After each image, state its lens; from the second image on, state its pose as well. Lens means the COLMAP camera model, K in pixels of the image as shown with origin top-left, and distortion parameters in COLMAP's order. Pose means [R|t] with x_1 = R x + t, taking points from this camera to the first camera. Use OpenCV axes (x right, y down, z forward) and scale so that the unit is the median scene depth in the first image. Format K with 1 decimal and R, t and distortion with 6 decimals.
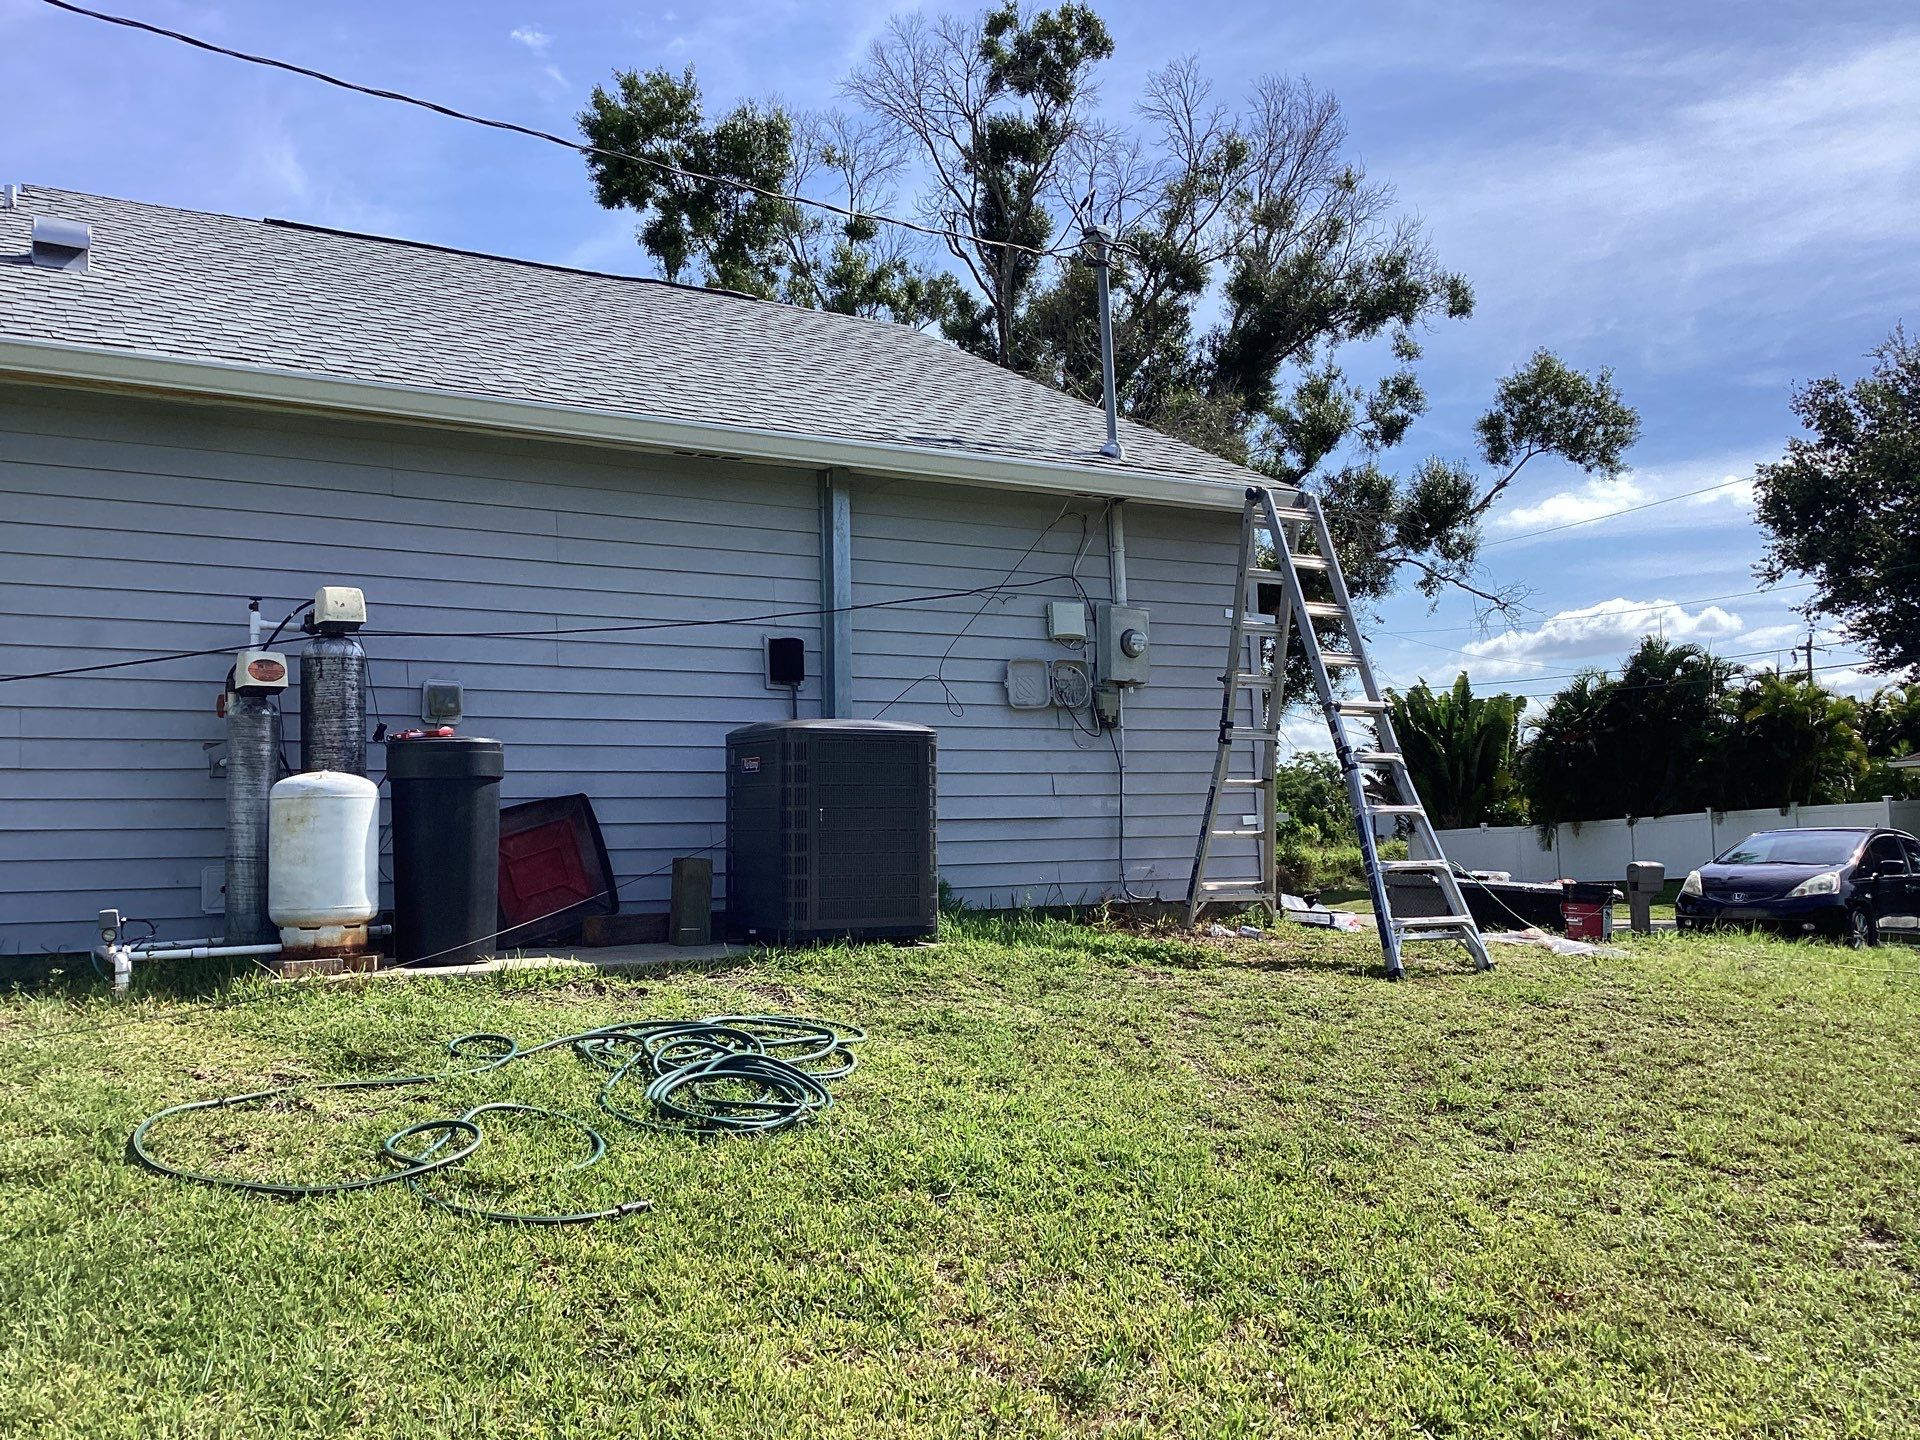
lens RADIAL K [[1691.0, 0, 920.1], [0, 1691.0, 729.0], [0, 0, 1]] dist [0.092973, -0.162662]
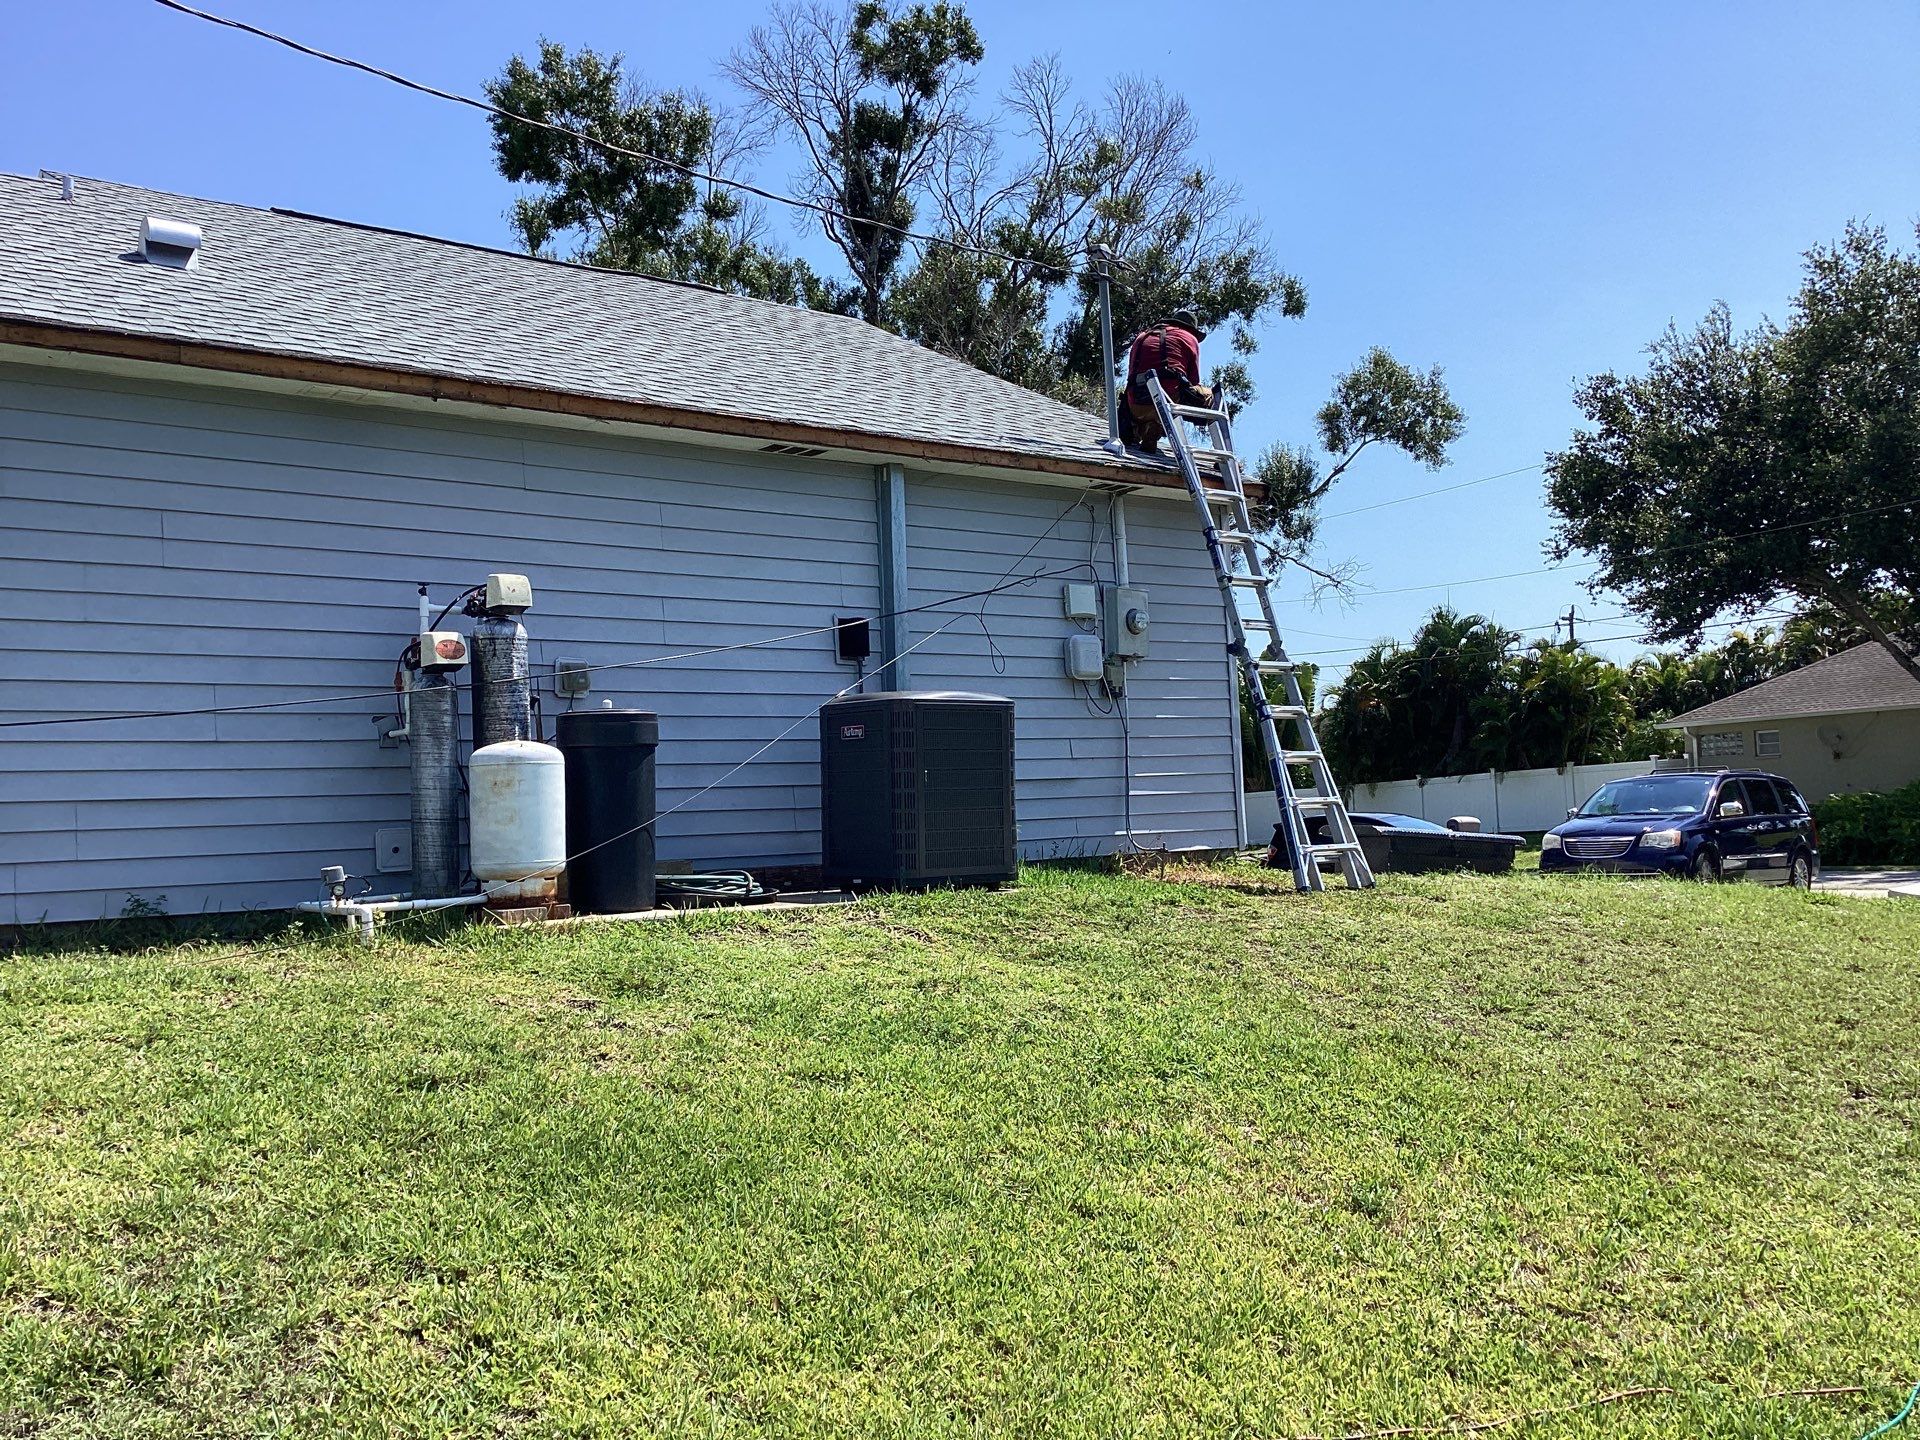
lens RADIAL K [[1691.0, 0, 926.7], [0, 1691.0, 724.1], [0, 0, 1]] dist [0.092973, -0.162662]
pose [[0.991526, -0.007896, 0.129669, -0.172867], [0.005983, 0.999867, 0.015142, -0.000935], [-0.129771, -0.014238, 0.991442, -0.102713]]
